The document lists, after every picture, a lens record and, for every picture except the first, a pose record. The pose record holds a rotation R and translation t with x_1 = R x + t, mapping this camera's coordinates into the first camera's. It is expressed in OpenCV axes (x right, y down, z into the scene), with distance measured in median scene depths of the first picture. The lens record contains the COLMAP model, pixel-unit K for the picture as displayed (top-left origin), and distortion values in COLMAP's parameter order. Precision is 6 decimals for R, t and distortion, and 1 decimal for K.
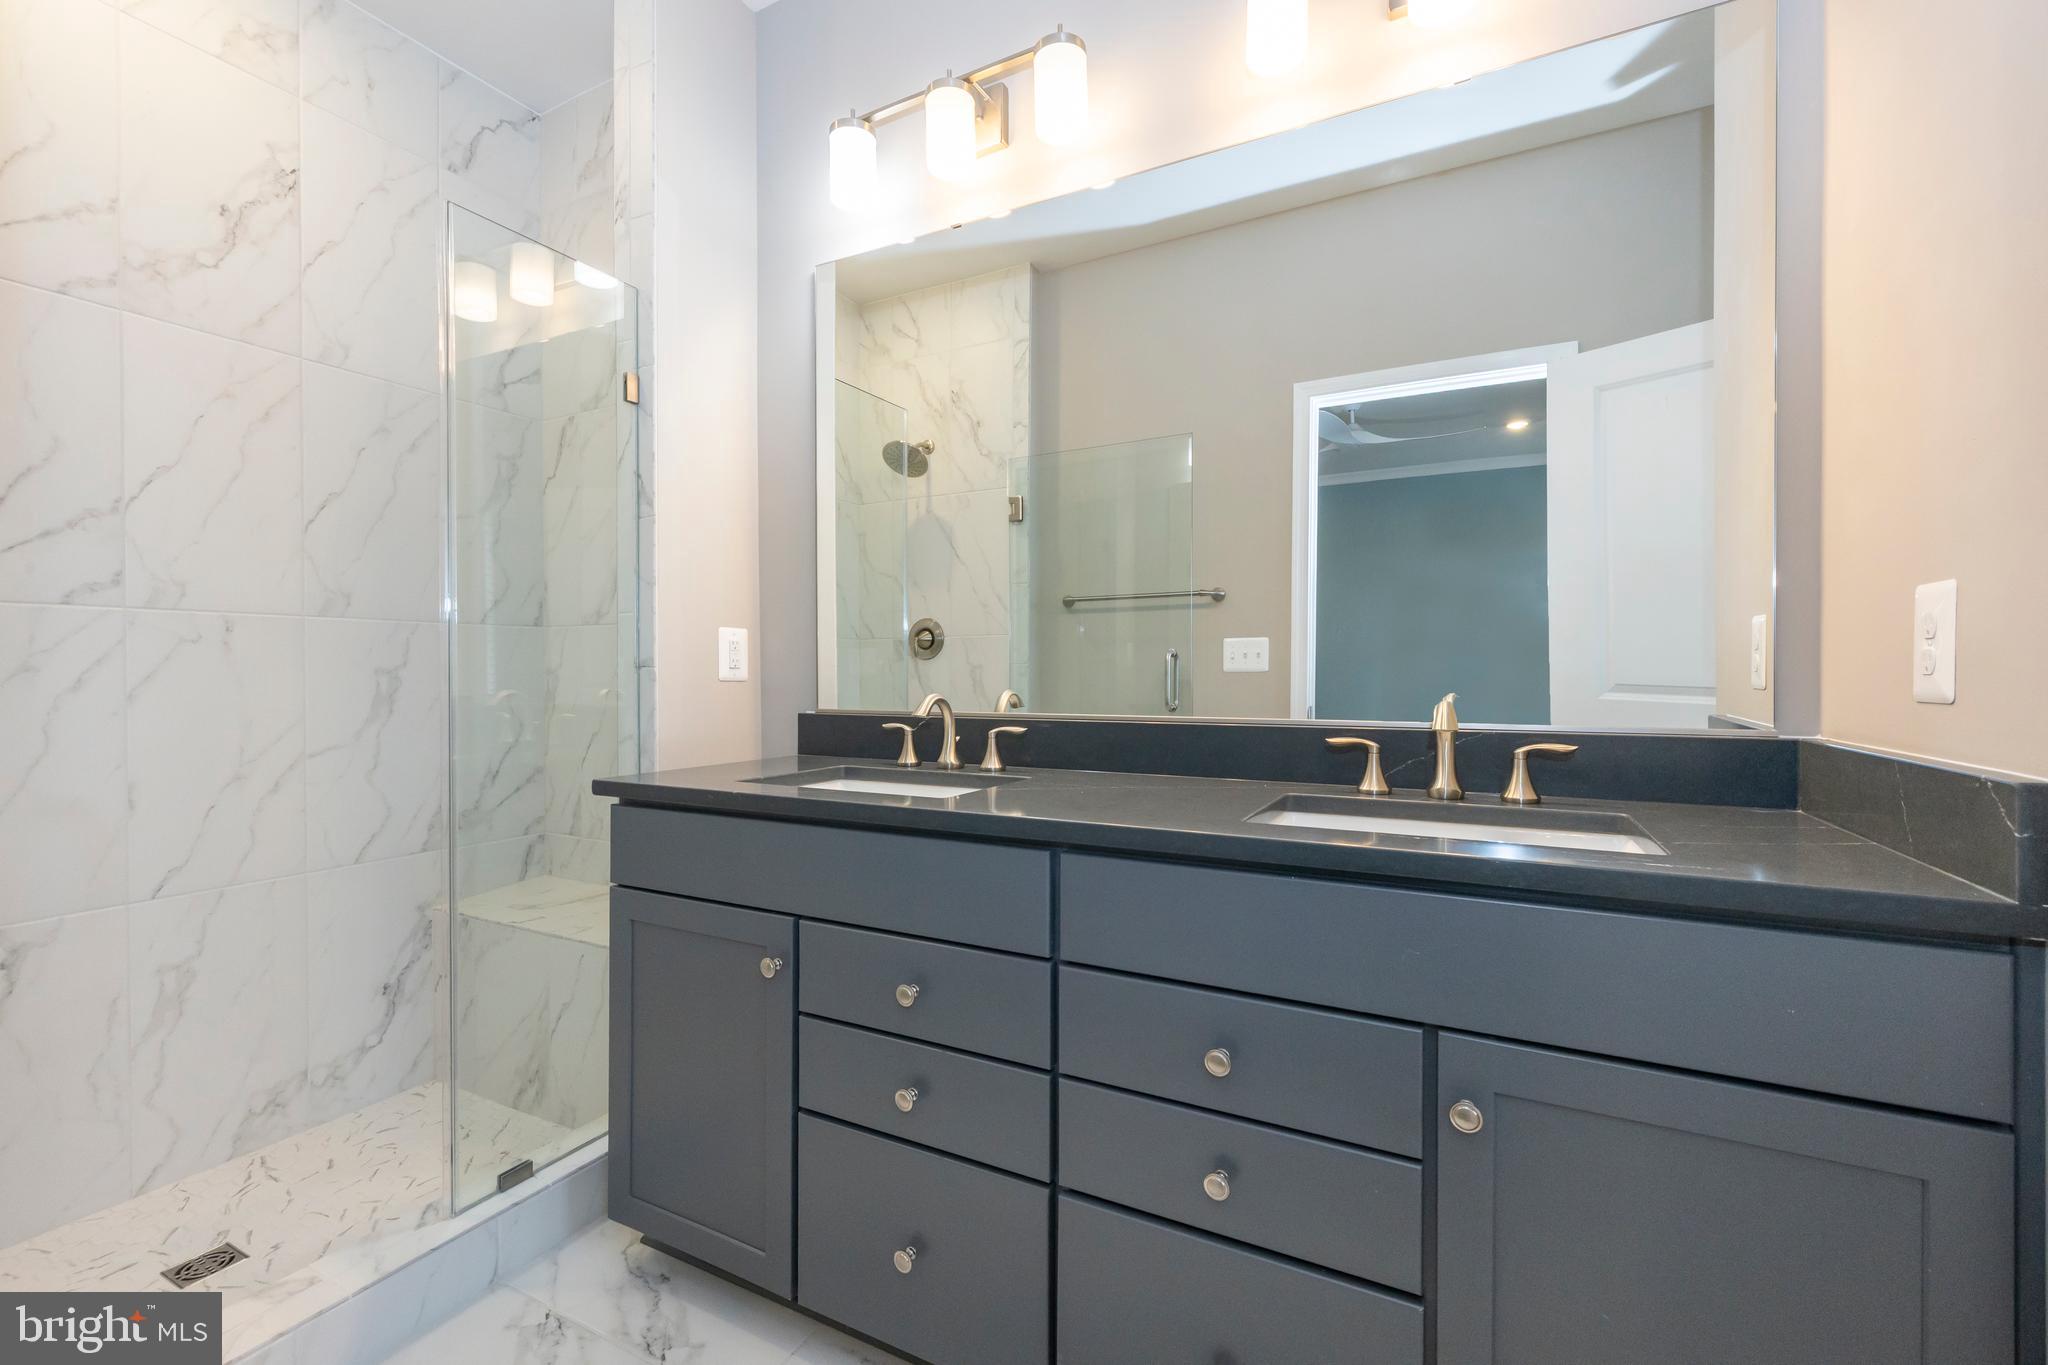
lens RADIAL K [[864.3, 0, 1027.4], [0, 864.3, 678.3], [0, 0, 1]] dist [0.002203, -0.000501]
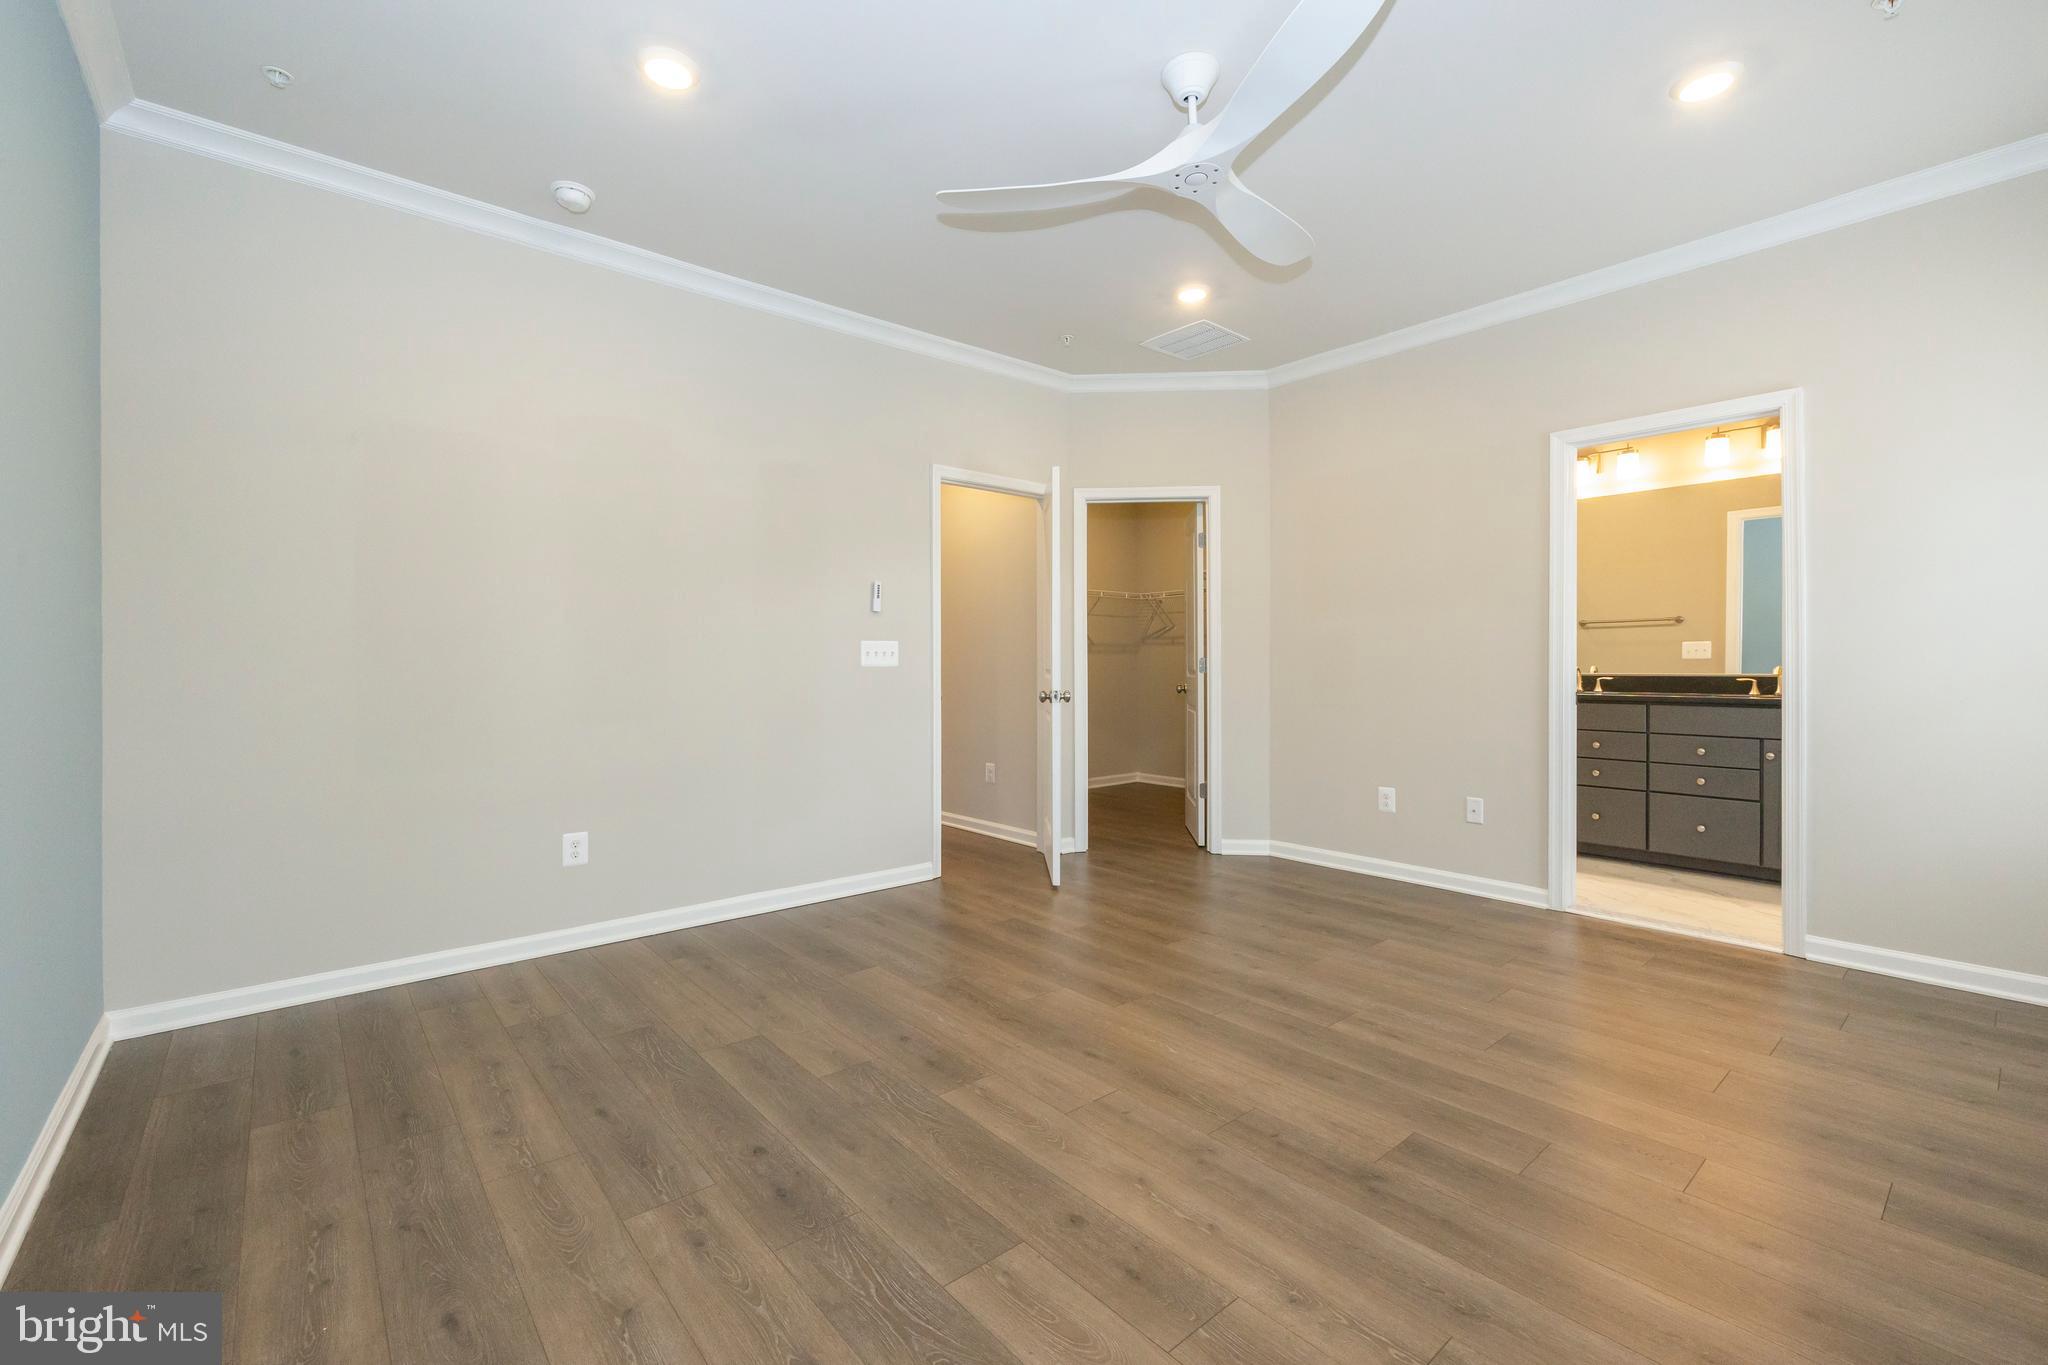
lens RADIAL K [[864.3, 0, 1013.0], [0, 864.3, 663.4], [0, 0, 1]] dist [0.002203, -0.000501]
pose [[0.921971, 0.000811, -0.387258, -0.866645], [-0.002155, 0.999993, -0.003036, 0.024193], [0.387253, 0.003633, 0.921966, -2.926071]]
